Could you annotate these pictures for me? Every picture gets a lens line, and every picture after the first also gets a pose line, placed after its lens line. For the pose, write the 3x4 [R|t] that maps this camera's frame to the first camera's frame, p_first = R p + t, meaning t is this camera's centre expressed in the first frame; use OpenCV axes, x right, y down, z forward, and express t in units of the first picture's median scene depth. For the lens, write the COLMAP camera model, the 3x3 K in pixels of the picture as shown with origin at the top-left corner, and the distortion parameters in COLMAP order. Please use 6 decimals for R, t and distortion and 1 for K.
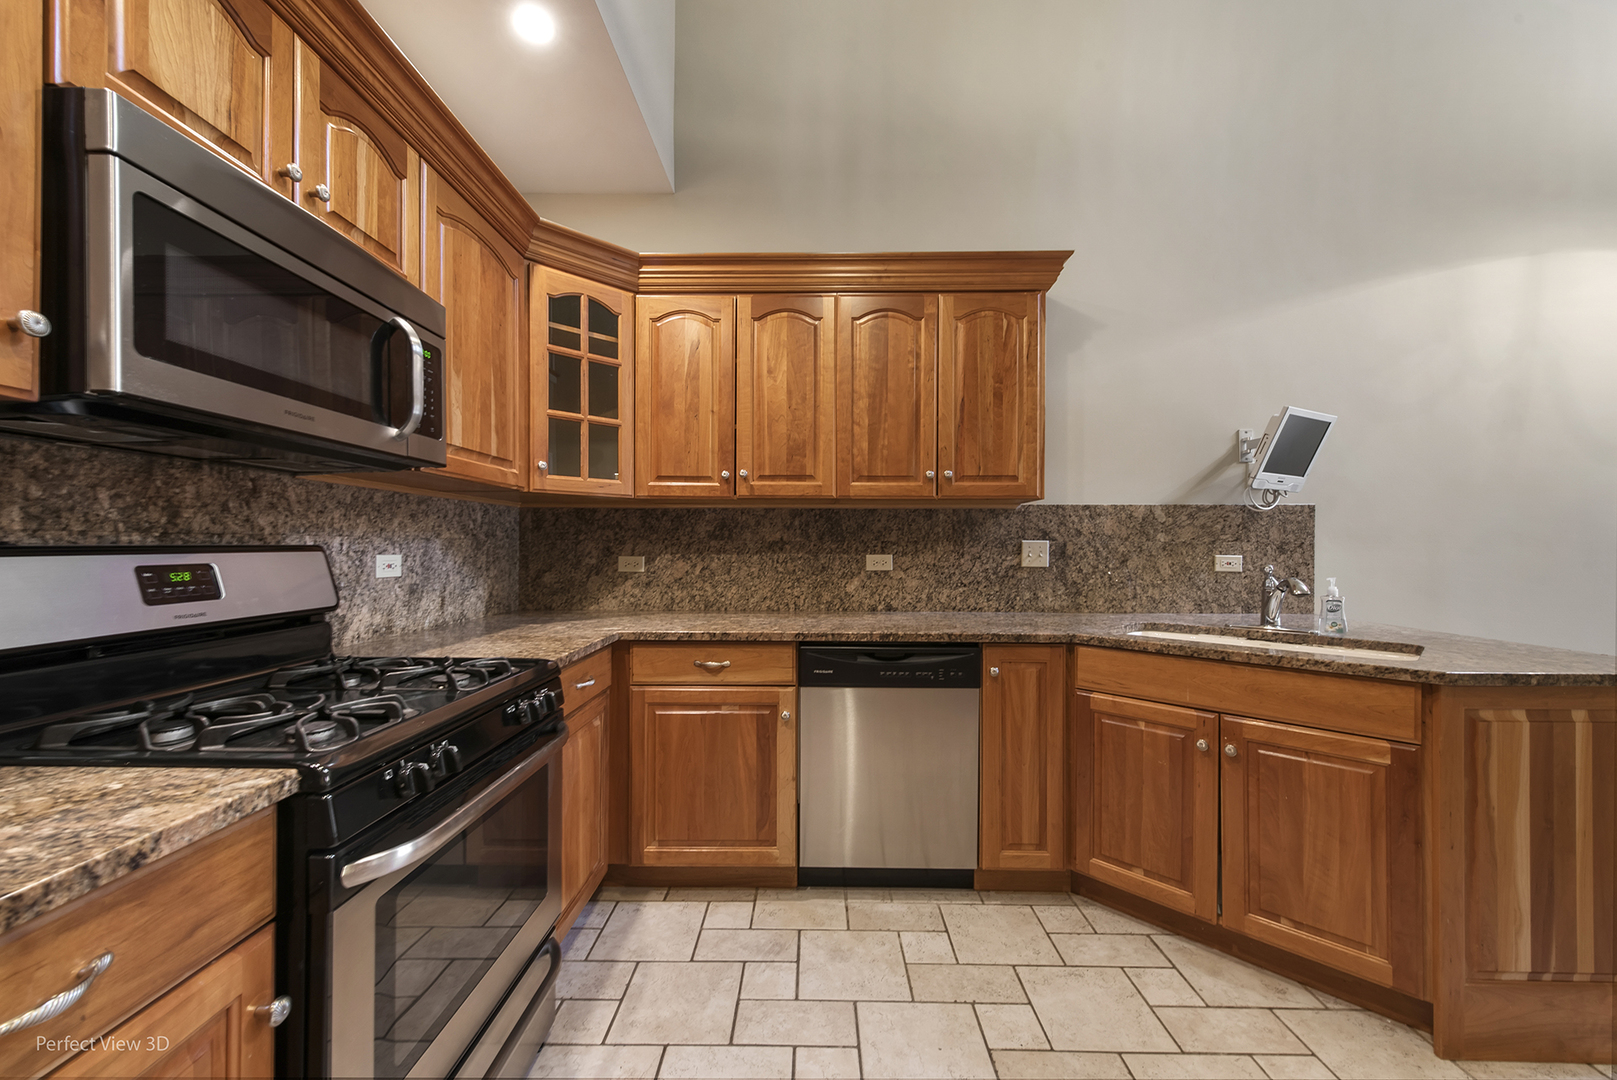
lens RADIAL K [[624.5, 0, 816.4], [0, 624.5, 544.7], [0, 0, 1]] dist [0.006306, -0.000456]
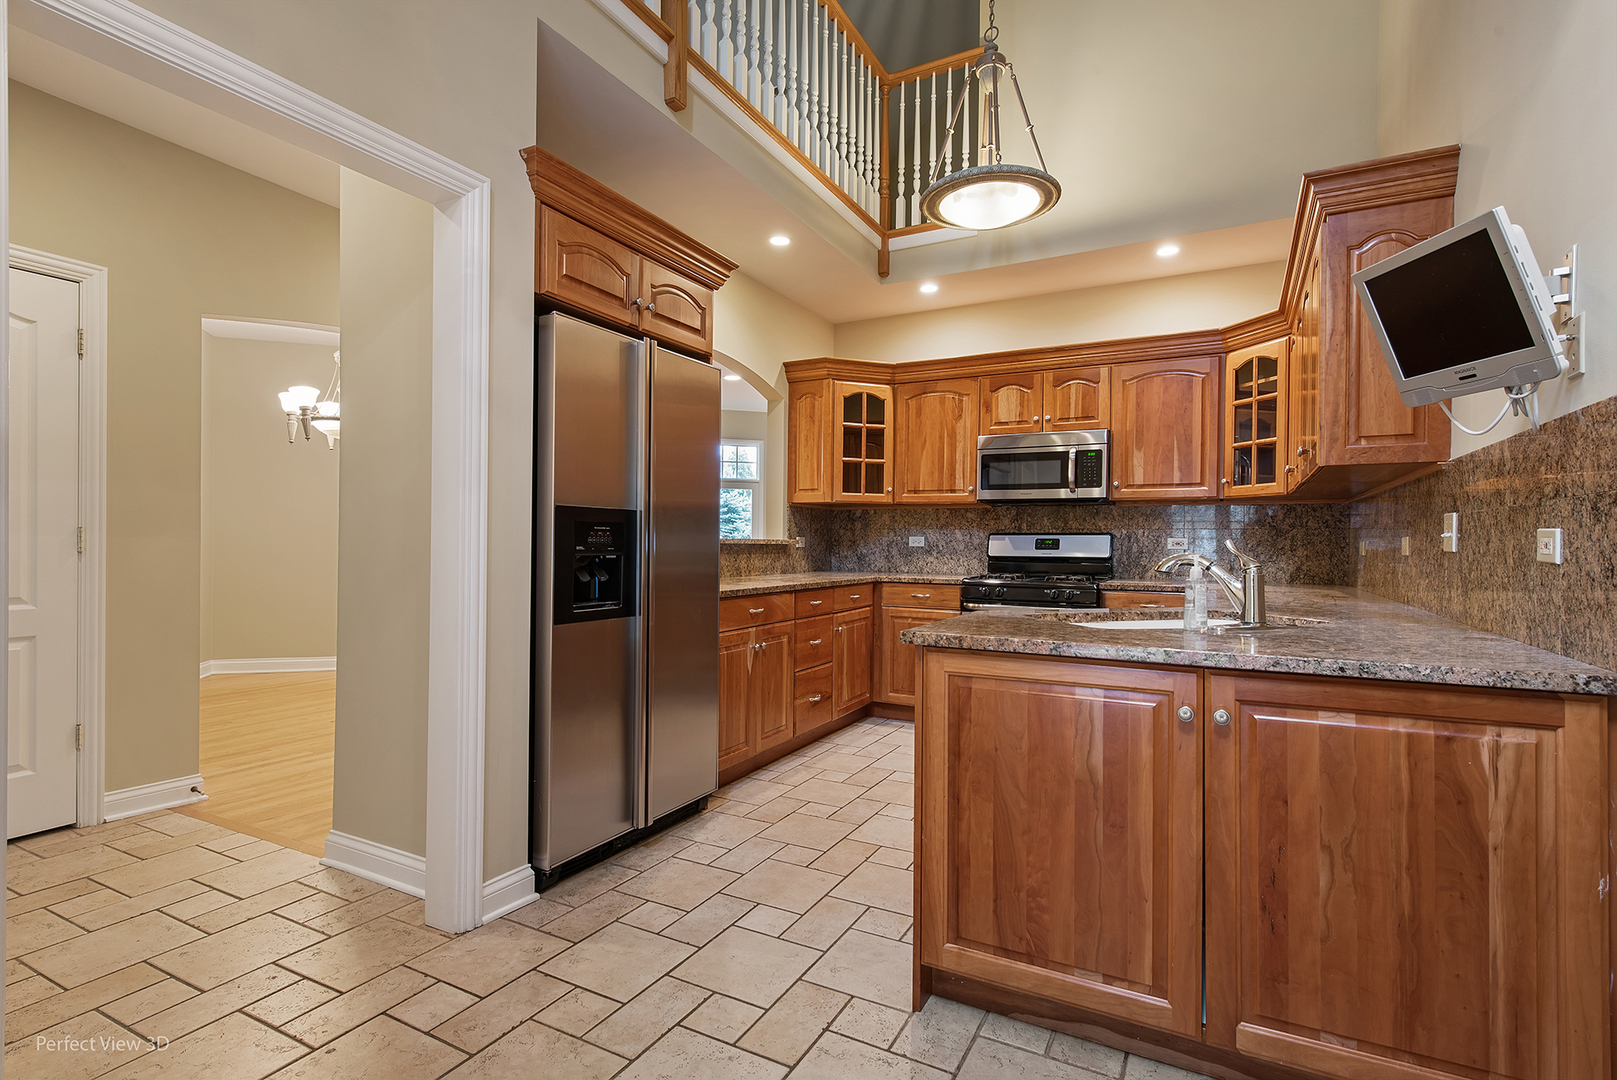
lens RADIAL K [[800.6, 0, 807.6], [0, 800.6, 541.7], [0, 0, 1]] dist [0.006349, 0.000310]
pose [[-0.461956, -0.007034, -0.886875, 1.457404], [-0.007526, 0.999964, -0.004010, 0.032767], [0.886871, 0.004822, -0.461992, 0.794595]]
